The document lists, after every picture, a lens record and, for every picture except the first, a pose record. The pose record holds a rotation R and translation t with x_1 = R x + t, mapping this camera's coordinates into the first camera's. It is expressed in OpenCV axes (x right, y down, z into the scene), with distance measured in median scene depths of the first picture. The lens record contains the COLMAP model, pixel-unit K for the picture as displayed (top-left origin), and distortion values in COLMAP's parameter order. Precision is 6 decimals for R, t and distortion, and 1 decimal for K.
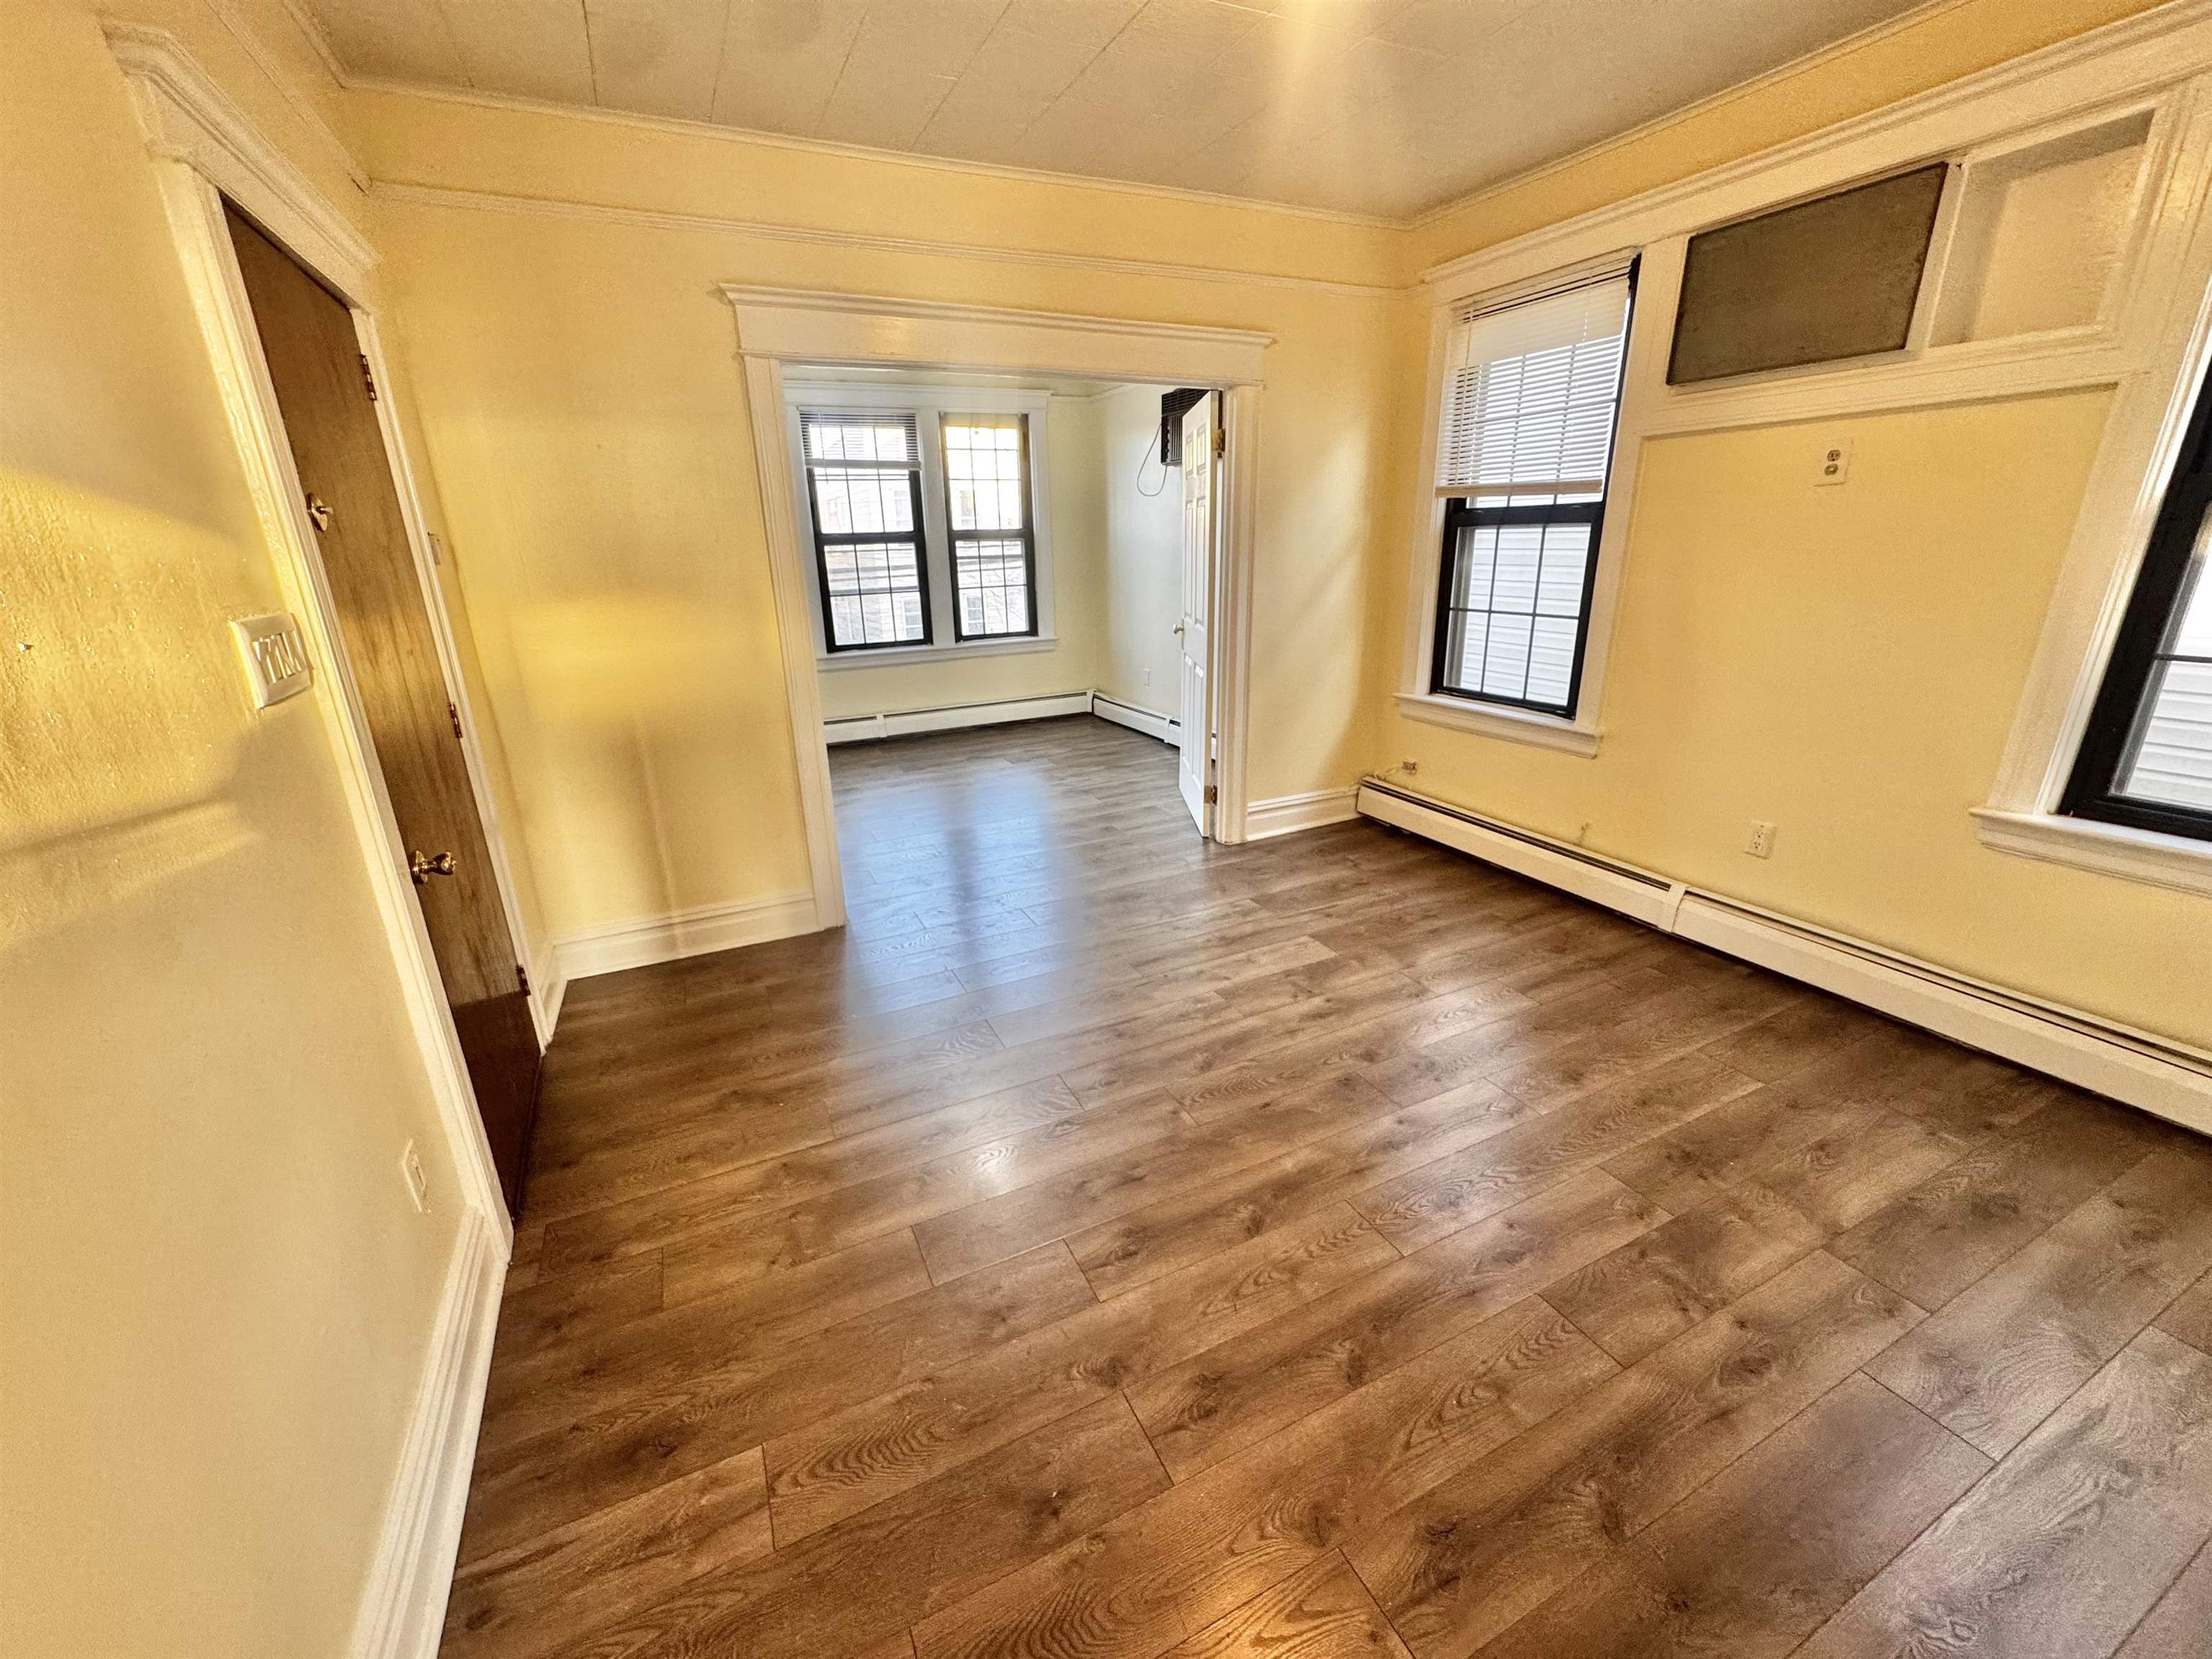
lens RADIAL K [[889.7, 0, 1106.0], [0, 889.7, 829.5], [0, 0, 1]] dist [0.000174, -0.000087]
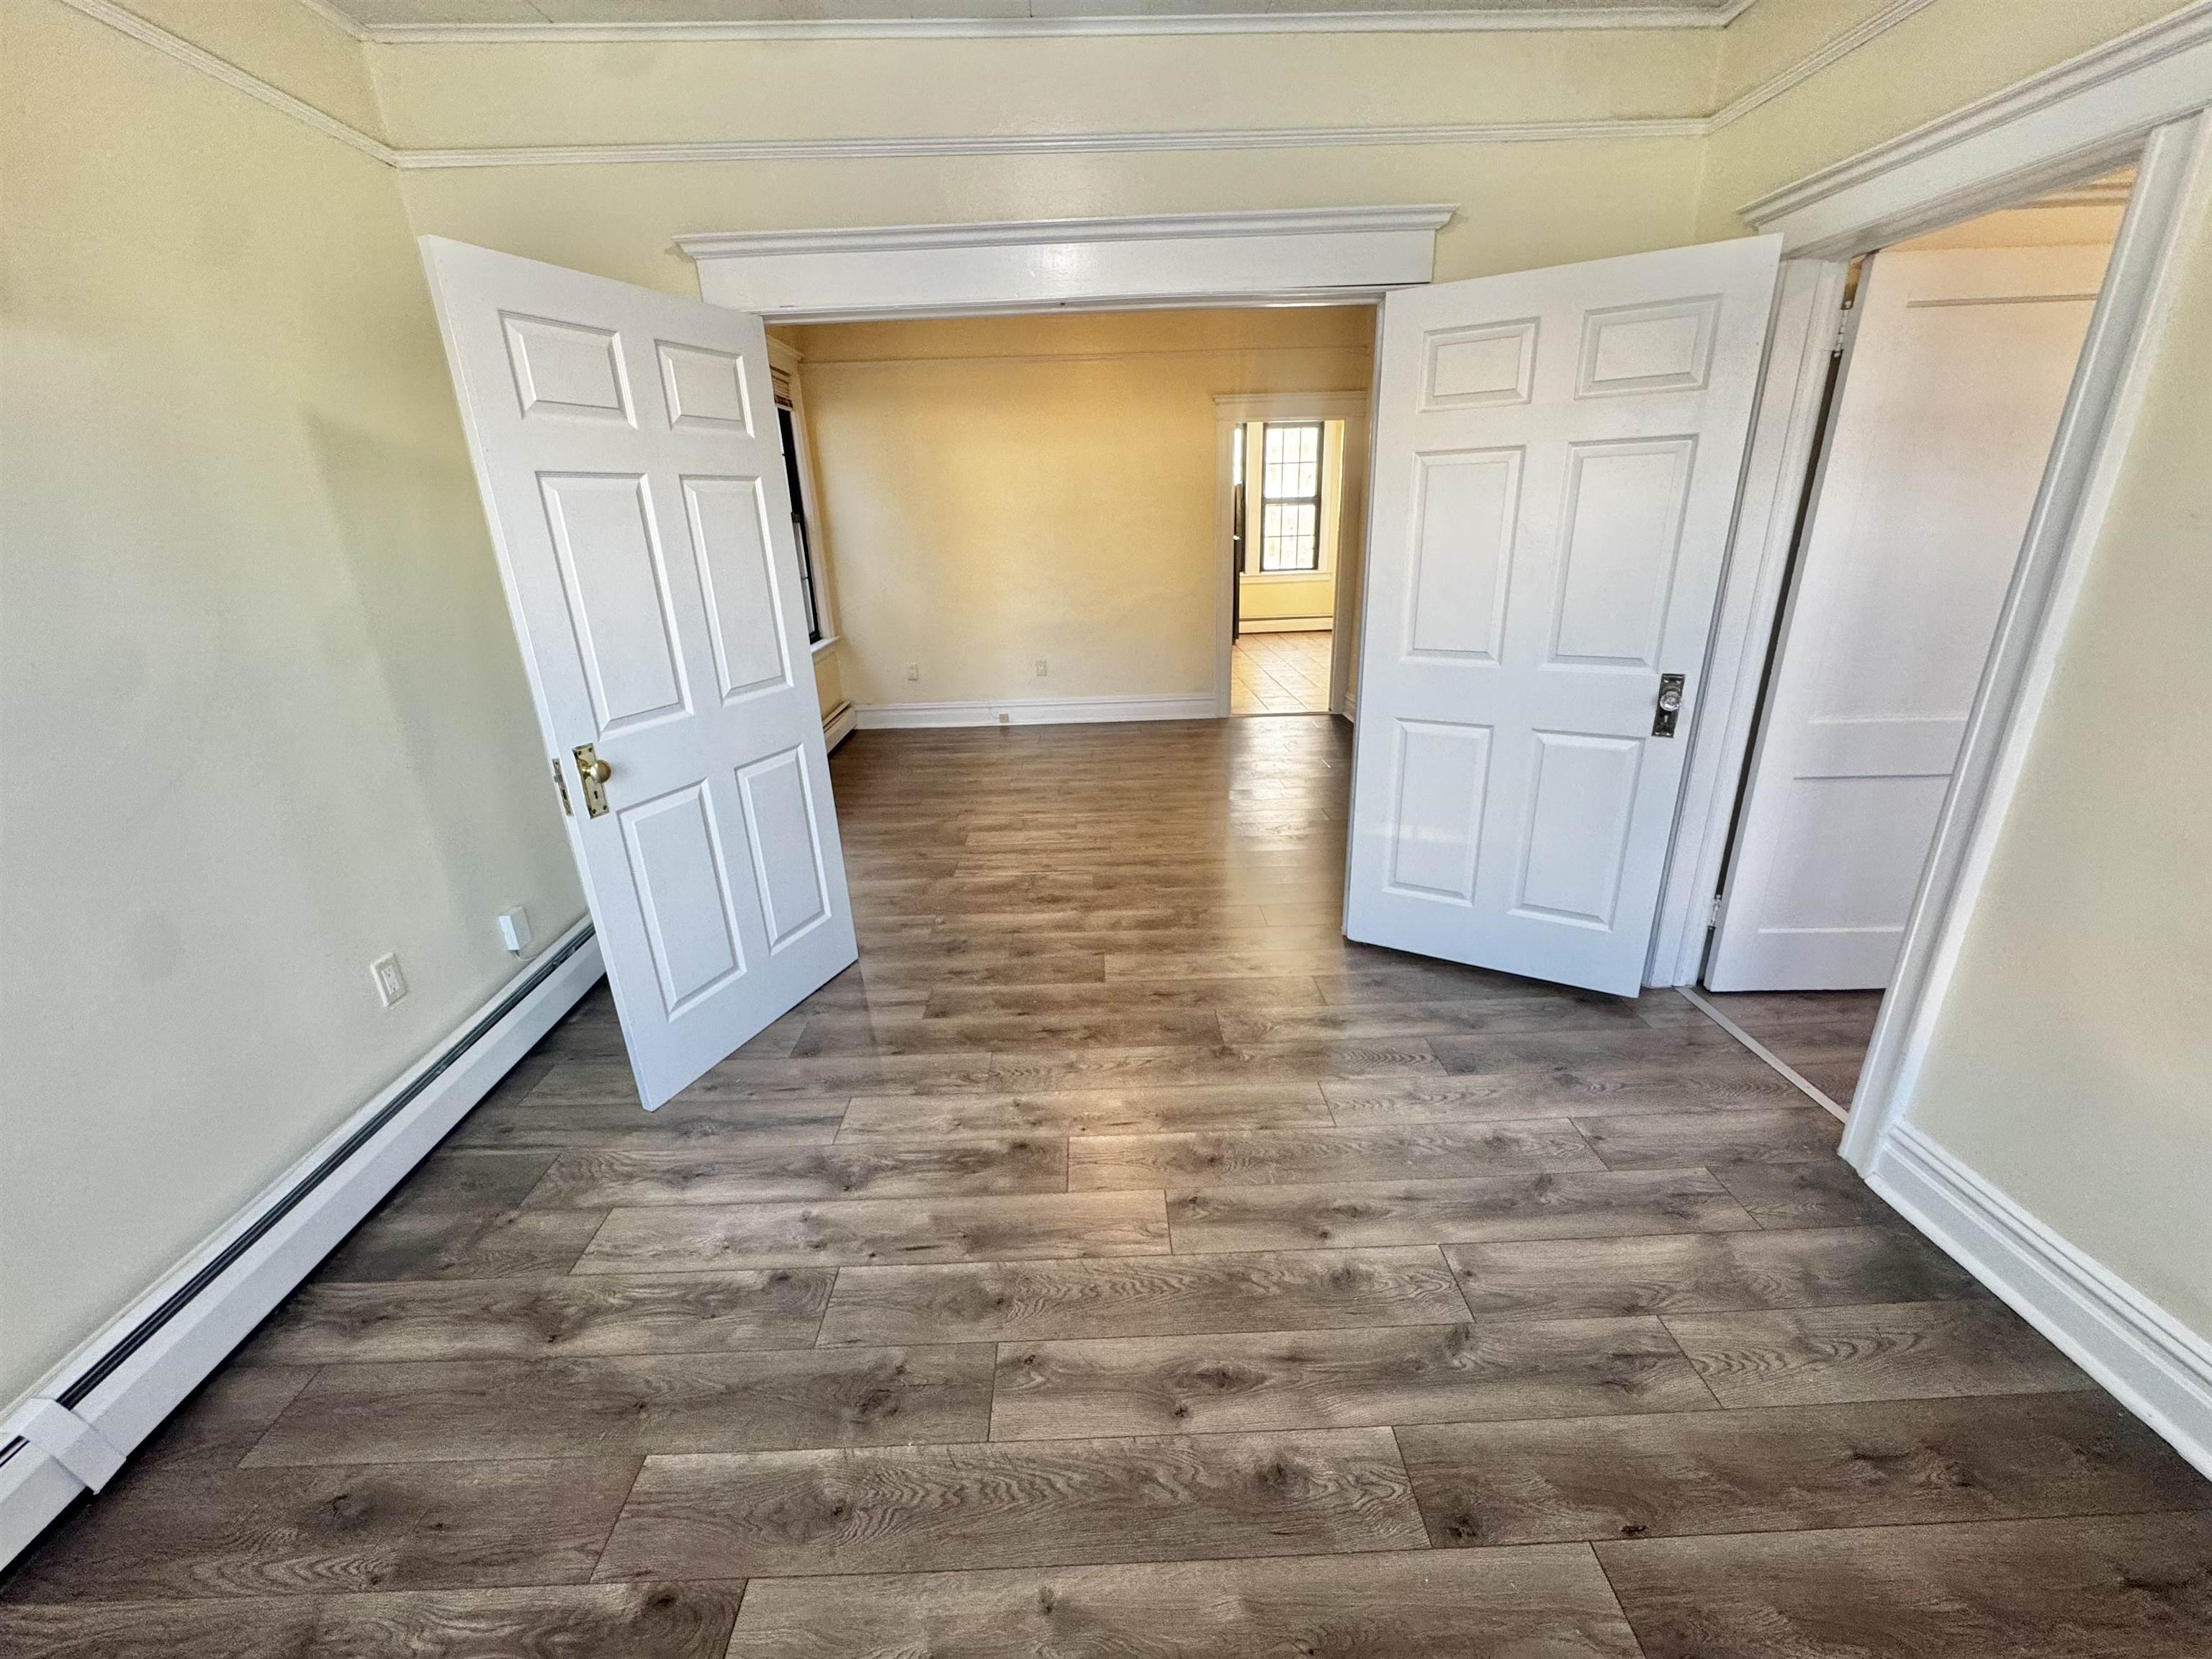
lens RADIAL K [[884.0, 0, 1105.5], [0, 884.0, 823.5], [0, 0, 1]] dist [-0.000093, -0.000733]
pose [[-0.910390, -0.092420, 0.403297, -0.593039], [0.177239, 0.793661, 0.581969, -0.775040], [-0.373867, 0.601299, -0.706161, 2.298420]]
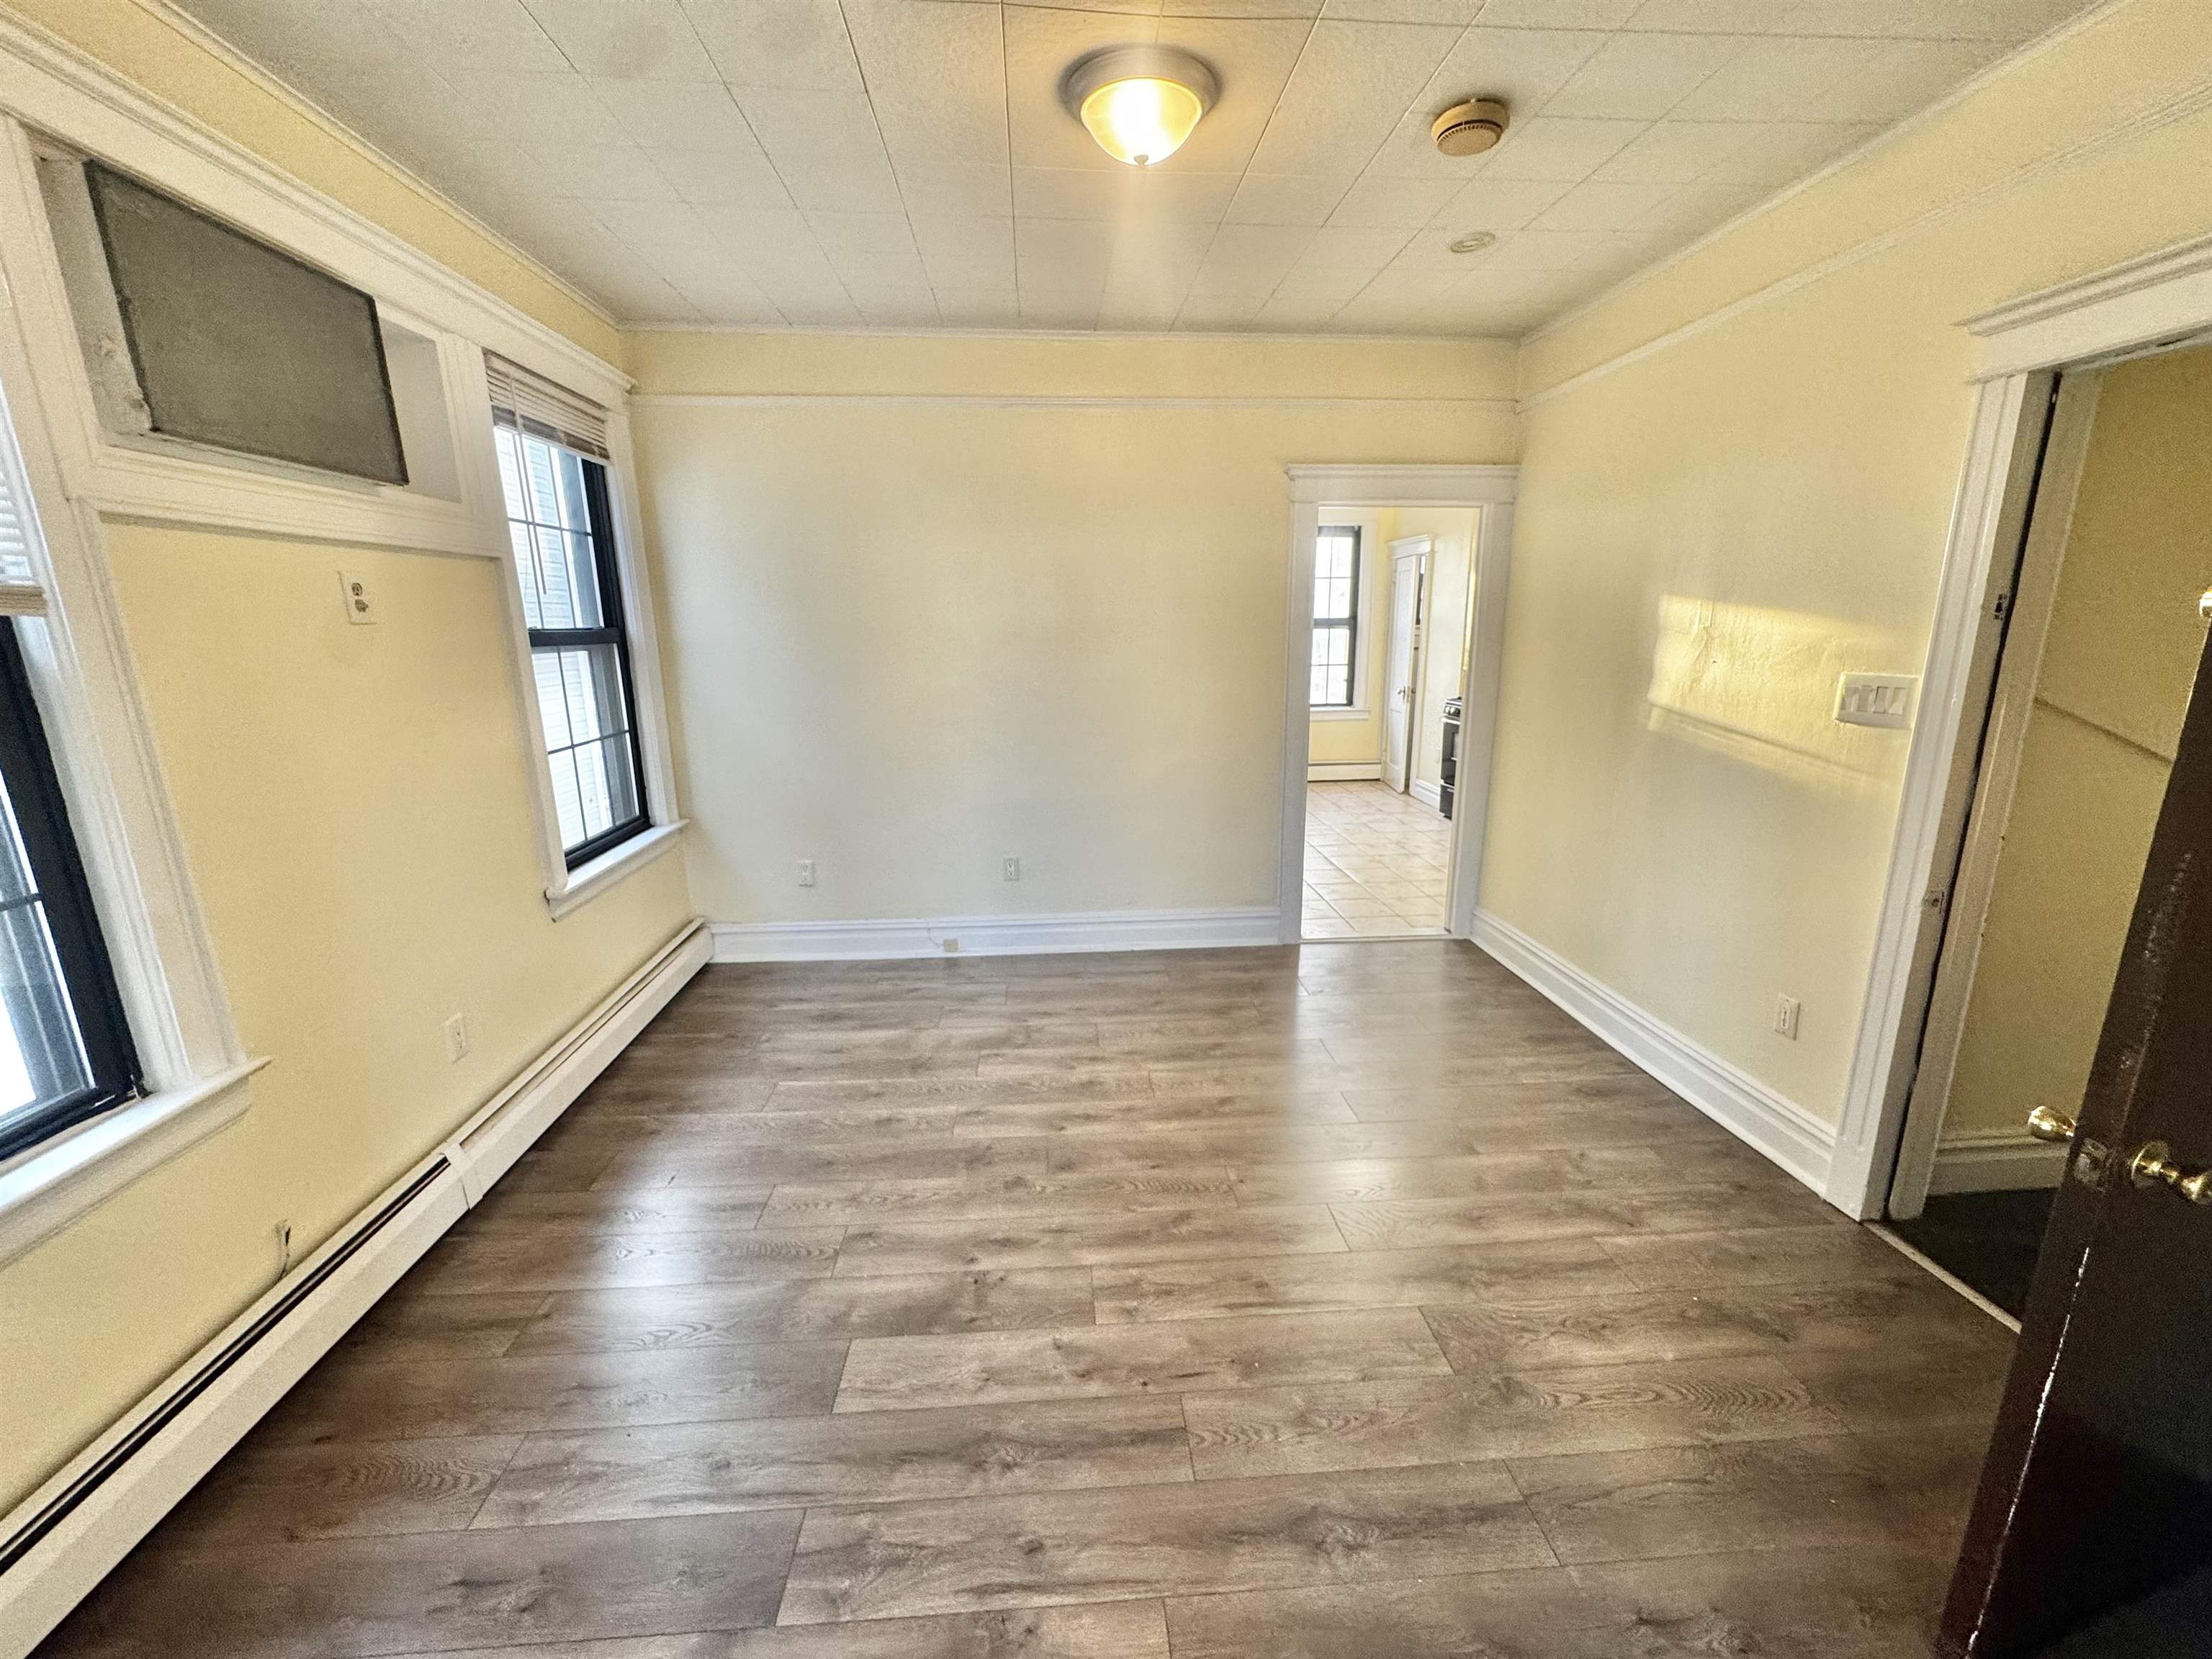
lens RADIAL K [[884.0, 0, 1105.5], [0, 884.0, 823.5], [0, 0, 1]] dist [-0.000093, -0.000733]
pose [[-0.928009, -0.050062, 0.369180, -0.126512], [0.147435, 0.860686, 0.487322, -0.526739], [-0.342144, 0.506669, -0.791343, 1.508563]]
